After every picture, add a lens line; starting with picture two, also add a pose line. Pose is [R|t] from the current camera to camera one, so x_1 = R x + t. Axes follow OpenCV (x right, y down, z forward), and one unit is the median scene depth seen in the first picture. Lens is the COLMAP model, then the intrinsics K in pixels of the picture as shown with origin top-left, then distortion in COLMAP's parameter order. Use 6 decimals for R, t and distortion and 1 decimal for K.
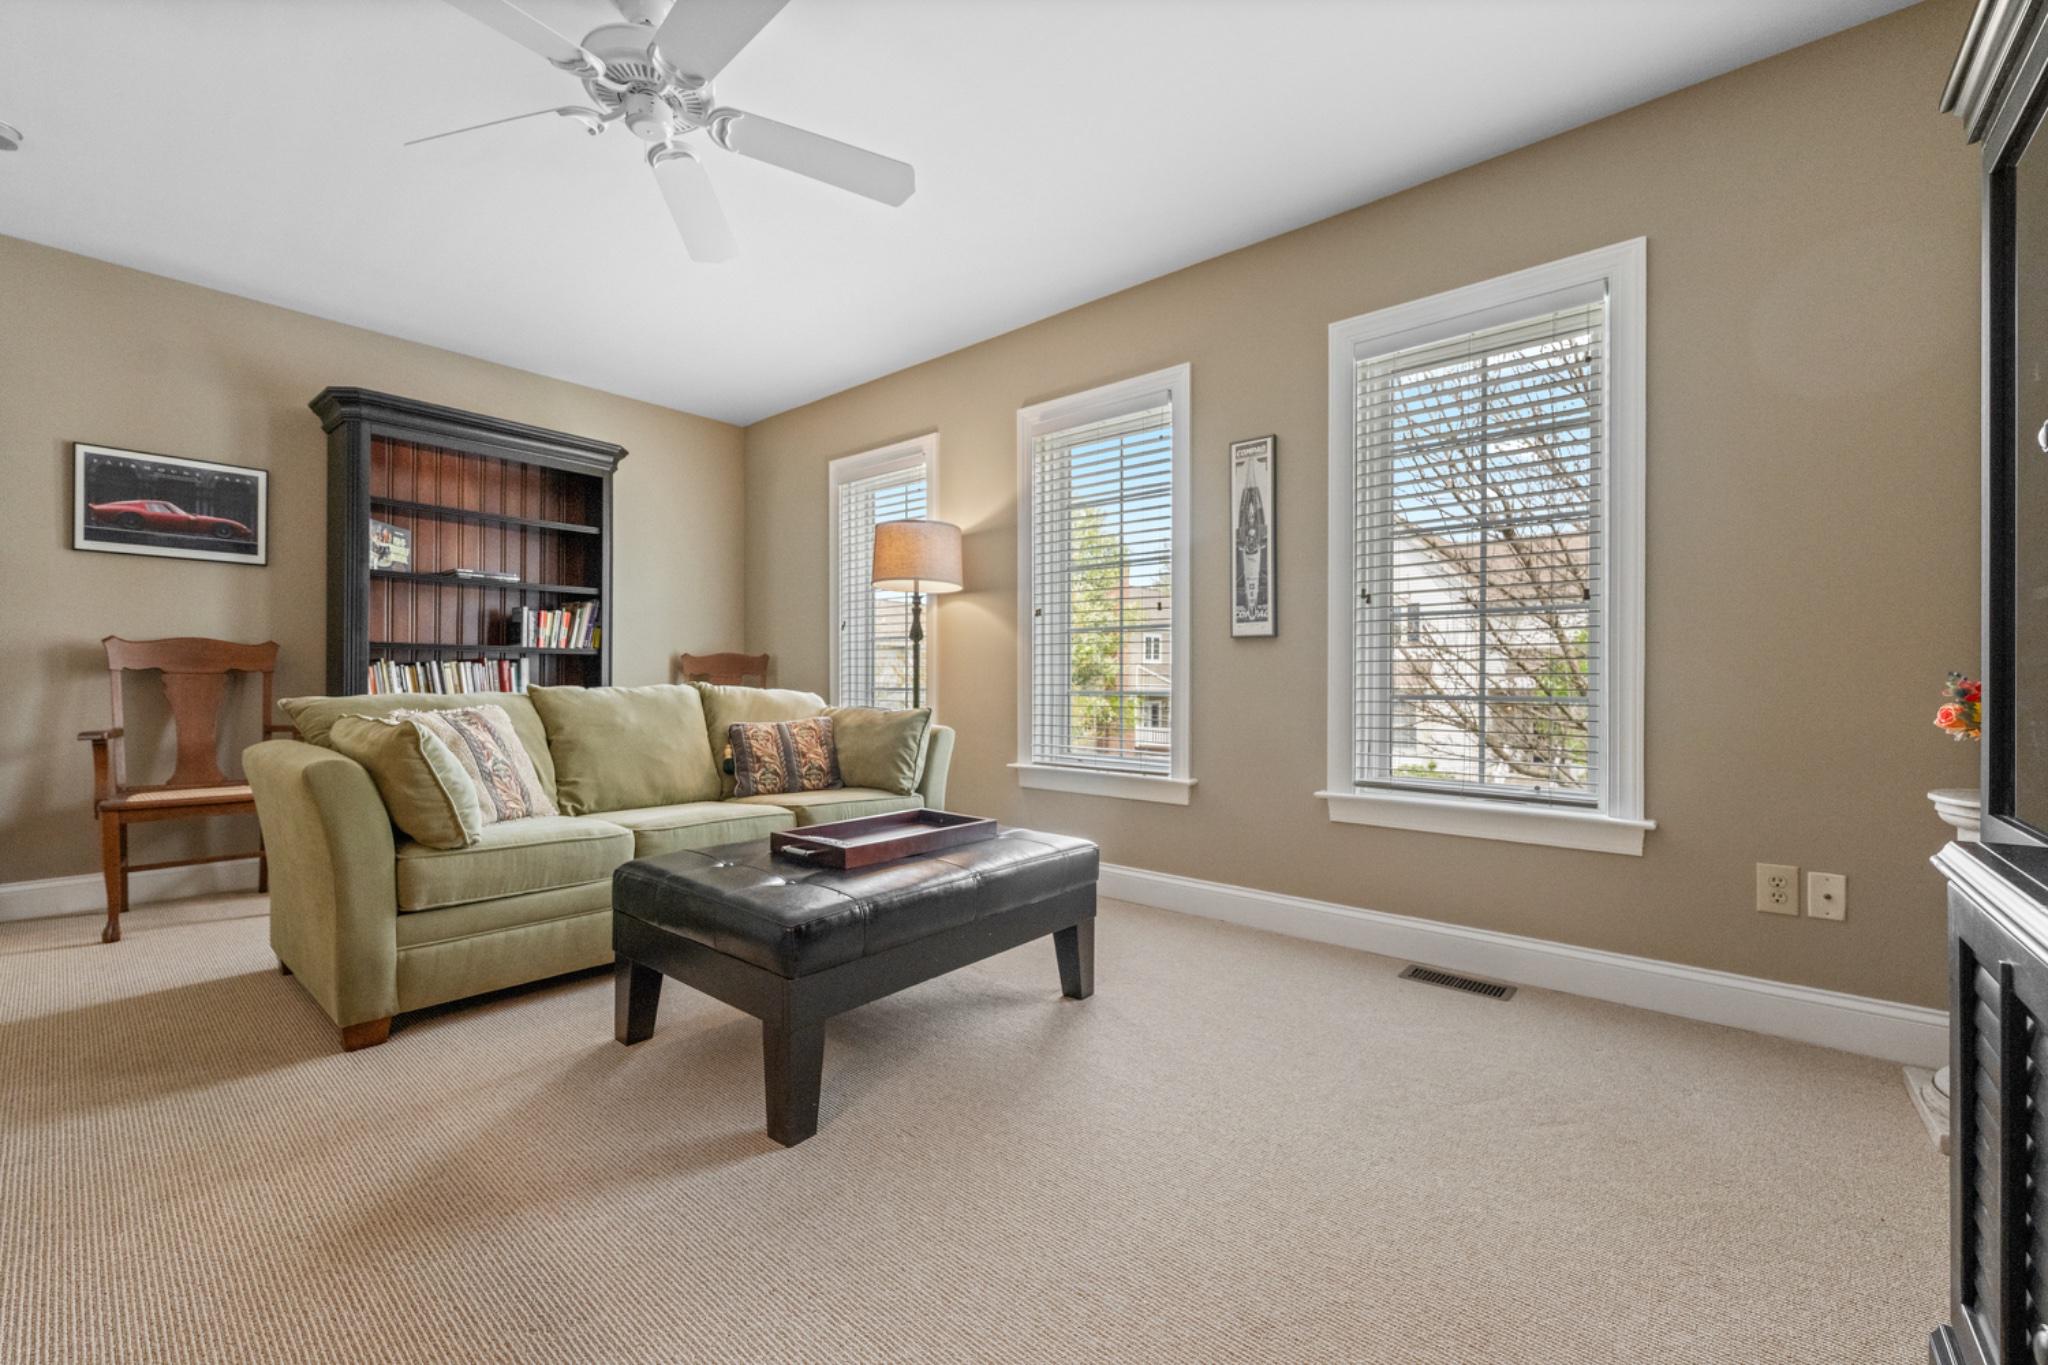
lens RADIAL K [[823.0, 0, 1007.6], [0, 823.0, 676.2], [0, 0, 1]] dist [0.003375, 0.000424]
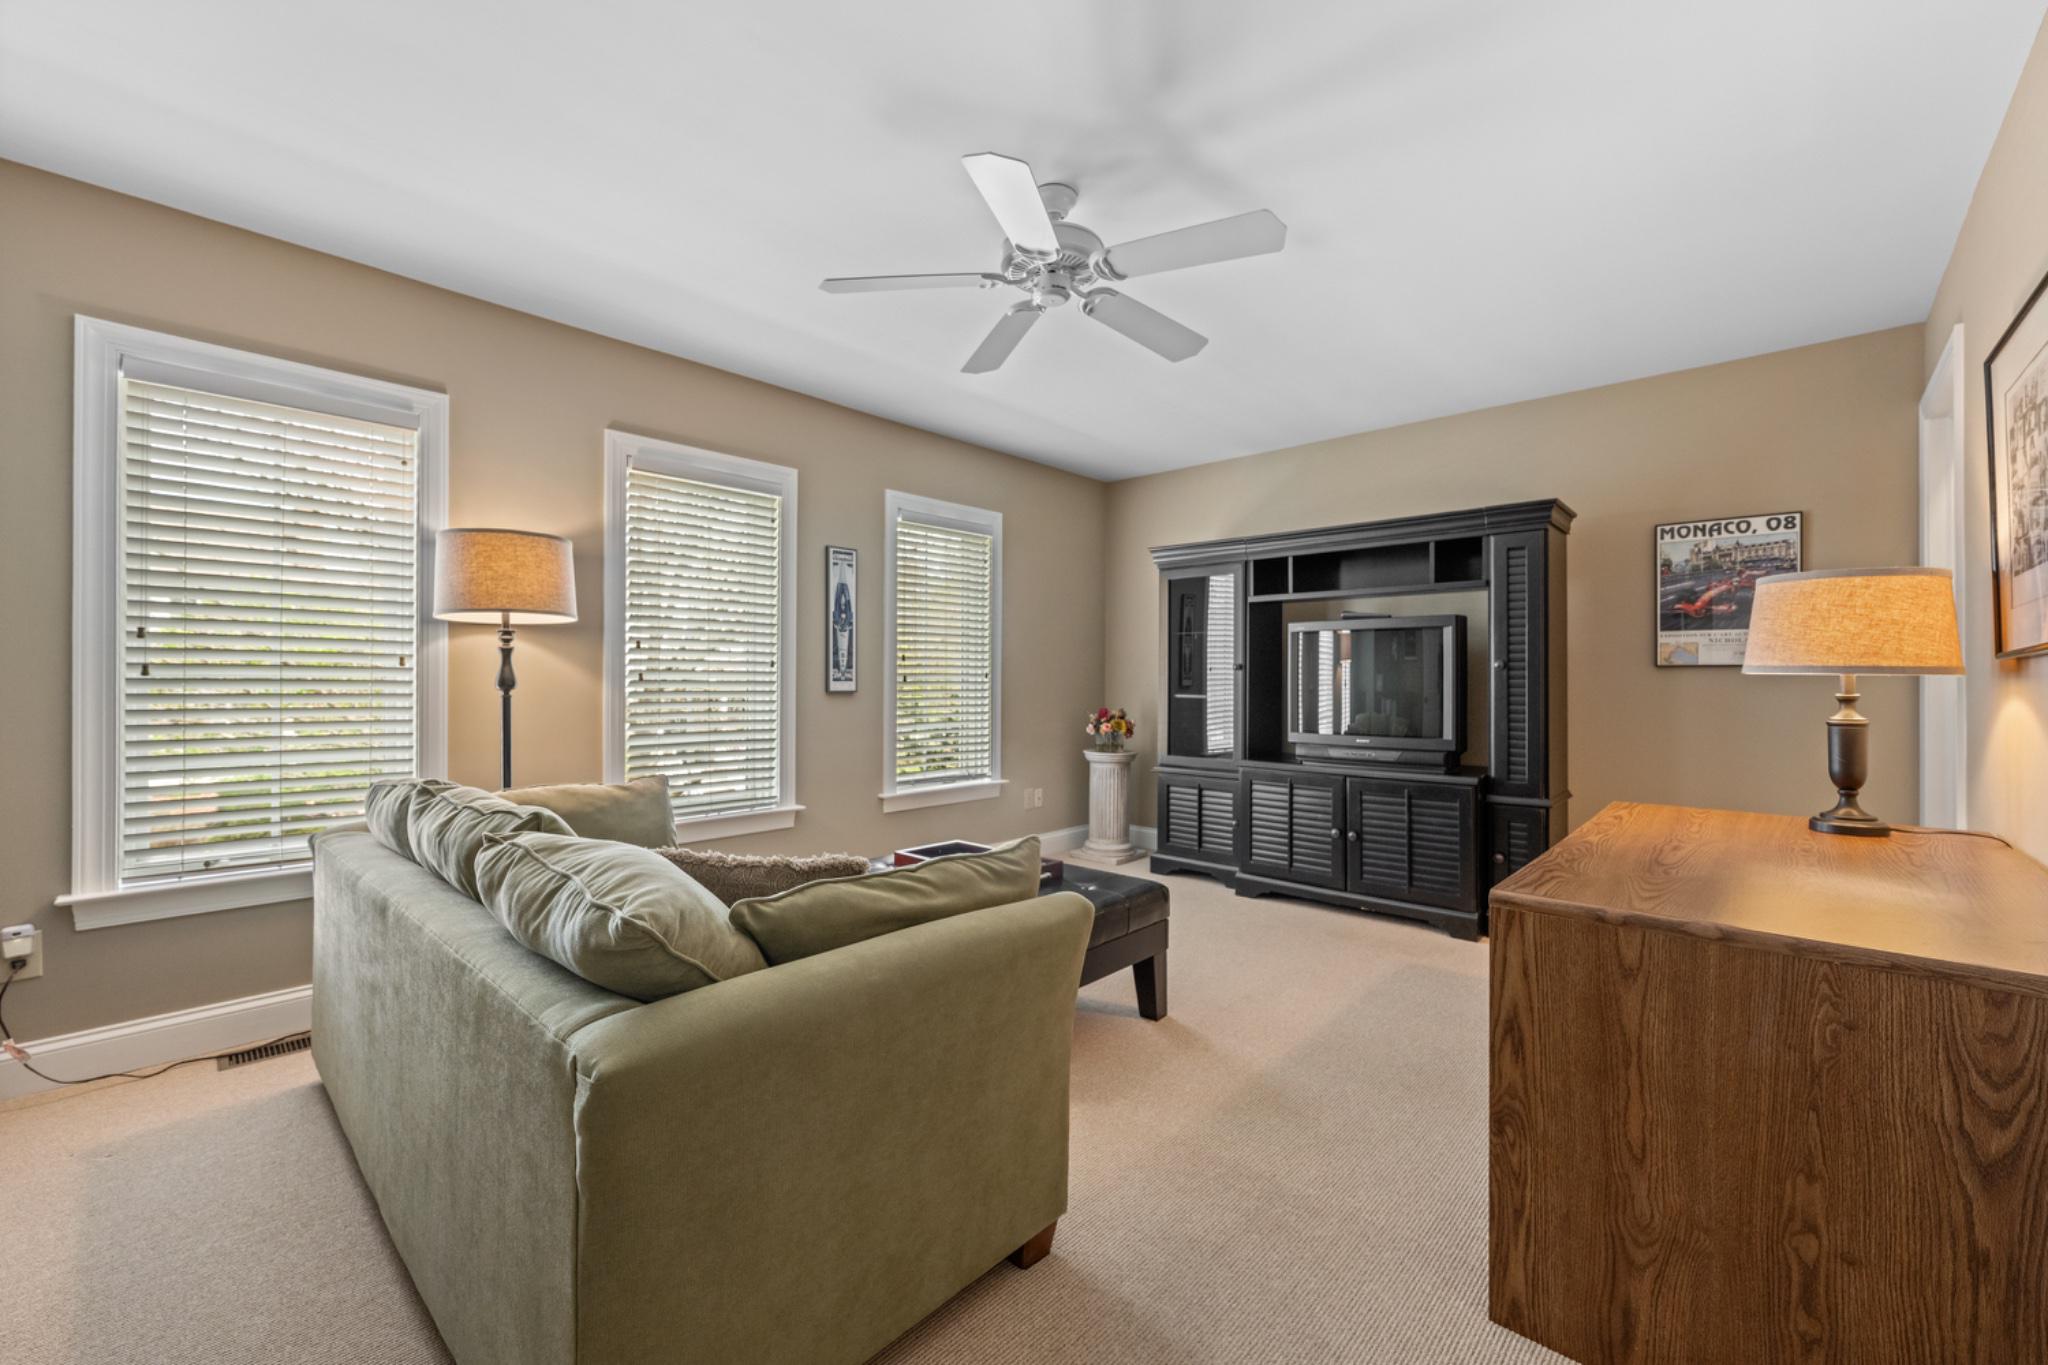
lens RADIAL K [[823.0, 0, 1007.9], [0, 823.0, 679.3], [0, 0, 1]] dist [0.003375, 0.000424]
pose [[0.045152, 0.002311, 0.998977, -1.052969], [0.000690, 0.999997, -0.002344, -0.065000], [-0.998980, 0.000795, 0.045150, 0.656959]]
